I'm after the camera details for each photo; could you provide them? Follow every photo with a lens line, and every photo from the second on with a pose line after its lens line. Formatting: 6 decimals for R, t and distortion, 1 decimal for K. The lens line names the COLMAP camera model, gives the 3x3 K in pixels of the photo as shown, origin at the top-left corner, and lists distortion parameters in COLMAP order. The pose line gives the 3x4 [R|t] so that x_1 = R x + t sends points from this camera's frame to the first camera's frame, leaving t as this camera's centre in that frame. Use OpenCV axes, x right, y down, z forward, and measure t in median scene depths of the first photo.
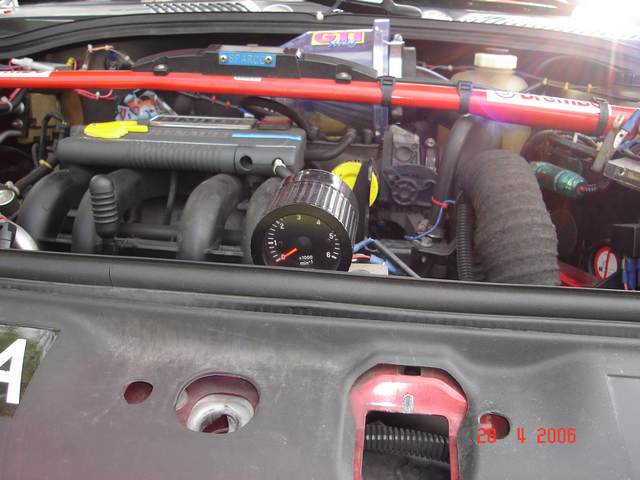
lens RADIAL K [[610.4, 0, 320.0], [0, 610.4, 240.0], [0, 0, 1]] dist [-0.111825, 0.003600]
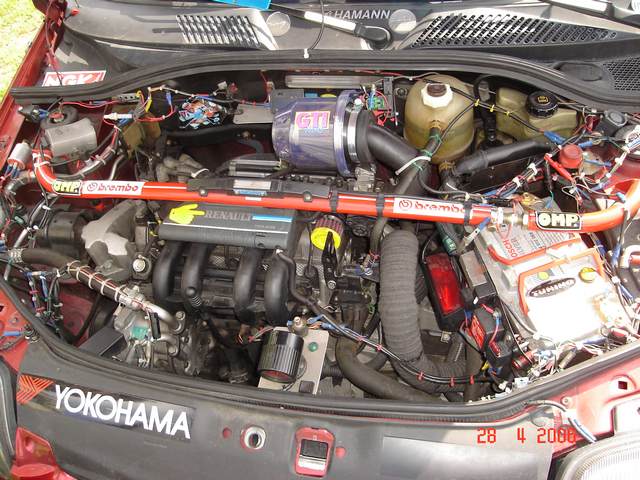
lens RADIAL K [[610.4, 0, 320.0], [0, 610.4, 240.0], [0, 0, 1]] dist [-0.111825, 0.003600]
pose [[0.979060, -0.032128, -0.201019, 0.743199], [0.140144, 0.822588, 0.551097, -2.005215], [0.147650, -0.567729, 0.809866, -0.776251]]
